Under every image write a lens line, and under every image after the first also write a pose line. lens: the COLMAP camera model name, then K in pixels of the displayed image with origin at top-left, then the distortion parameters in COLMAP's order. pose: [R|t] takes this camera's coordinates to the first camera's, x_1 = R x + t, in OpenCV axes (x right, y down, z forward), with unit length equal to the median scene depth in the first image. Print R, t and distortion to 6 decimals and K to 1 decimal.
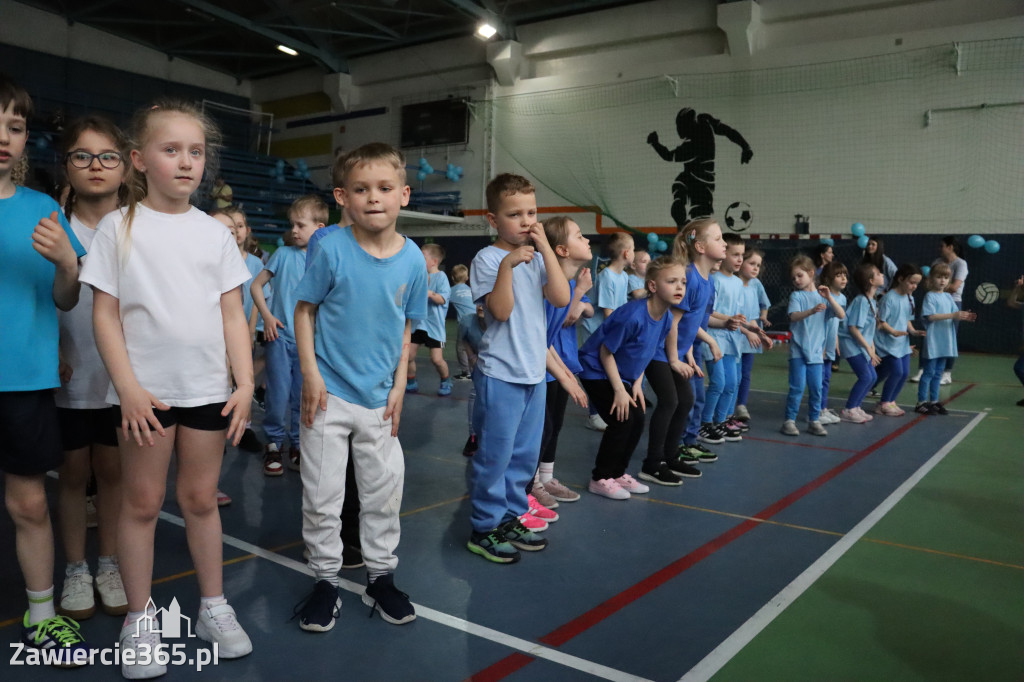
lens RADIAL K [[848.5, 0, 509.3], [0, 848.5, 350.5], [0, 0, 1]] dist [-0.158016, 0.079646]
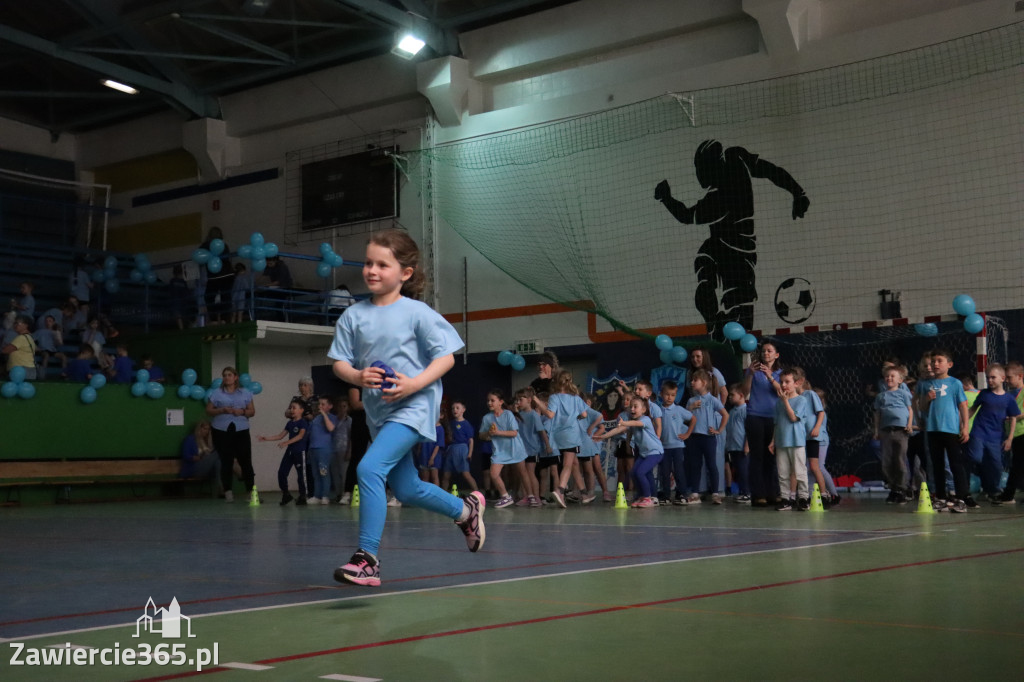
lens RADIAL K [[1481.3, 0, 506.6], [0, 1481.3, 350.4], [0, 0, 1]] dist [0.112572, 0.000000]
pose [[0.996083, -0.055112, -0.069141, 0.113899], [0.044175, 0.987579, -0.150785, 0.034561], [0.076592, 0.147140, 0.986146, -0.118985]]
